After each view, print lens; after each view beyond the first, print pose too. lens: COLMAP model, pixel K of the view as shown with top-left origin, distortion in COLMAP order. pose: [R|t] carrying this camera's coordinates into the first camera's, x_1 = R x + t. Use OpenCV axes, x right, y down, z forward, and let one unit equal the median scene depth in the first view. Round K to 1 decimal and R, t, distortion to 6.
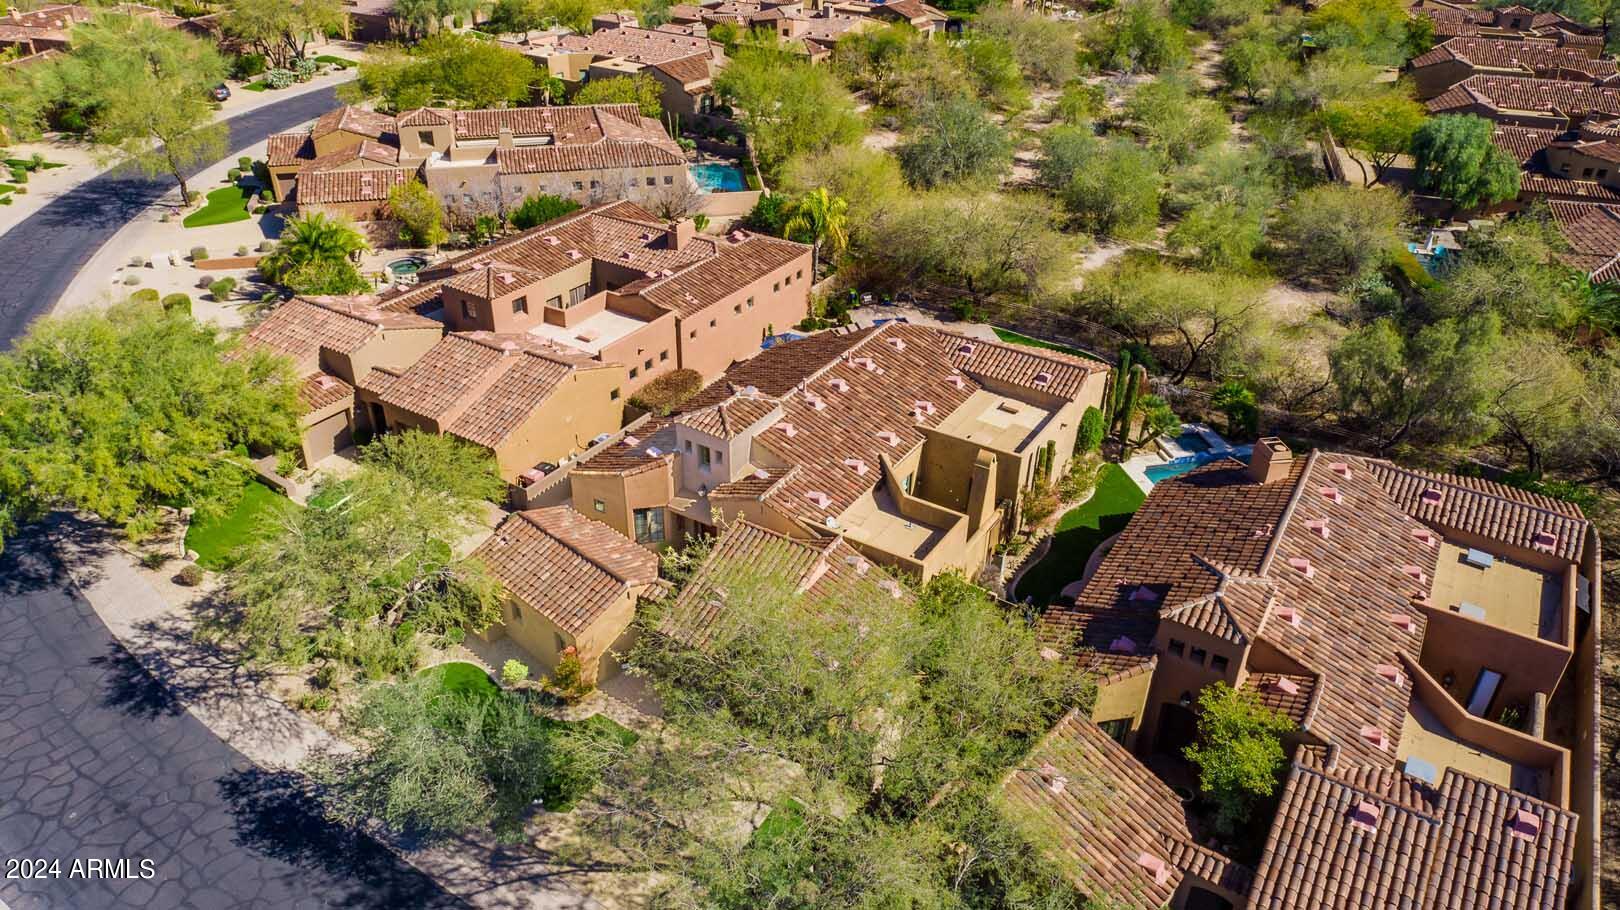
lens RADIAL K [[1134.9, 0, 811.6], [0, 1134.9, 456.2], [0, 0, 1]] dist [0.001143, 0.000508]
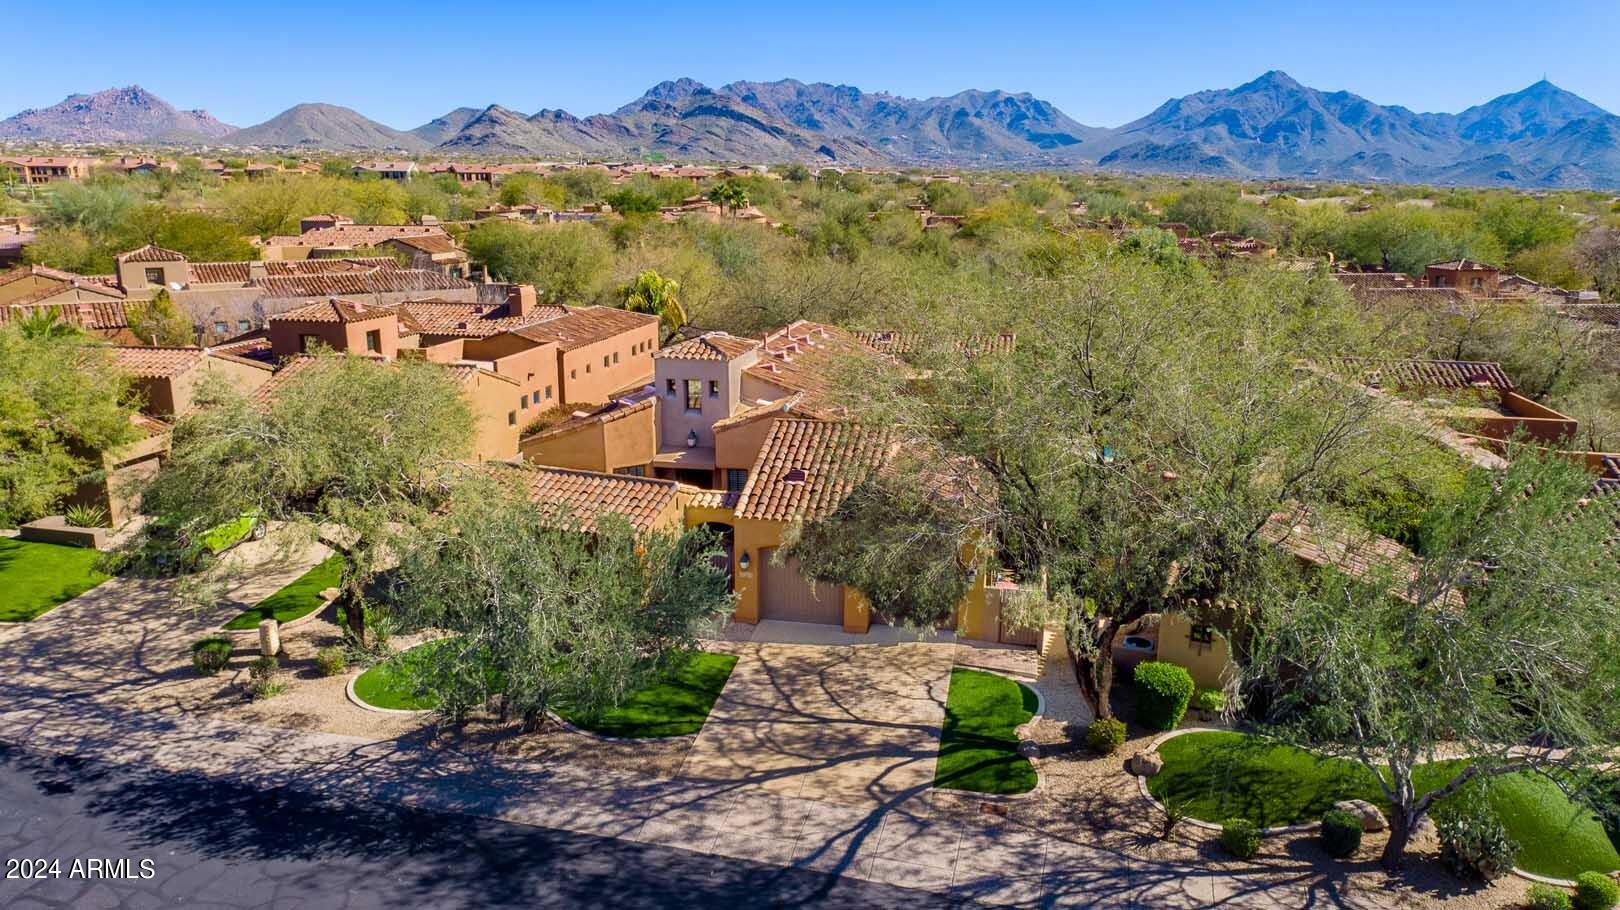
lens RADIAL K [[1134.9, 0, 808.2], [0, 1134.9, 453.7], [0, 0, 1]] dist [0.001143, 0.000508]
pose [[0.937794, -0.097291, 0.333282, -0.234261], [0.192999, 0.944037, -0.267481, 0.222764], [-0.288607, 0.315165, 0.904089, 0.171483]]
